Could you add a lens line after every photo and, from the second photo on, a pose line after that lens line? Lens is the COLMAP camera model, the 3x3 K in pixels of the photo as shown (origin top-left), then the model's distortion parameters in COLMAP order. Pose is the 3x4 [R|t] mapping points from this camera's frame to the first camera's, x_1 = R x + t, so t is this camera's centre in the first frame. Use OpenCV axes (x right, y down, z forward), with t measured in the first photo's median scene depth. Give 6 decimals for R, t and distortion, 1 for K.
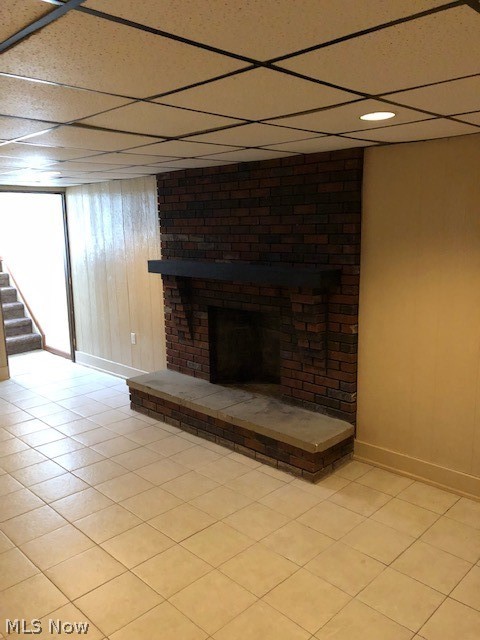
lens RADIAL K [[522.8, 0, 244.5], [0, 522.8, 320.1], [0, 0, 1]] dist [0.056367, -0.026287]
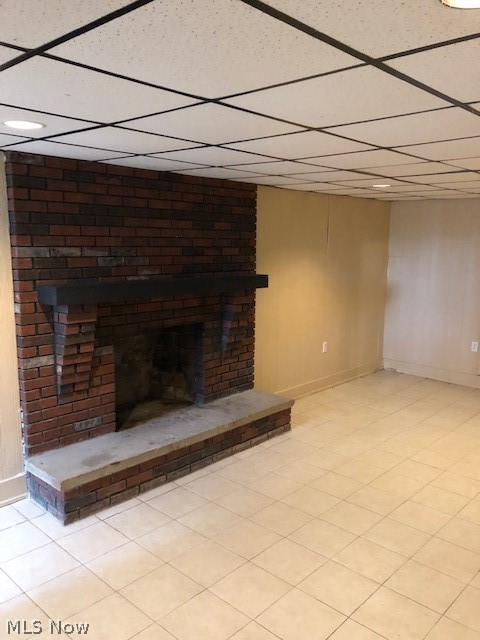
lens RADIAL K [[522.8, 0, 245.1], [0, 522.8, 319.5], [0, 0, 1]] dist [0.056367, -0.026287]
pose [[-0.035994, -0.133734, 0.990363, -0.974536], [0.169131, 0.975895, 0.137927, -0.144884], [-0.984936, 0.172466, -0.012508, 0.907919]]
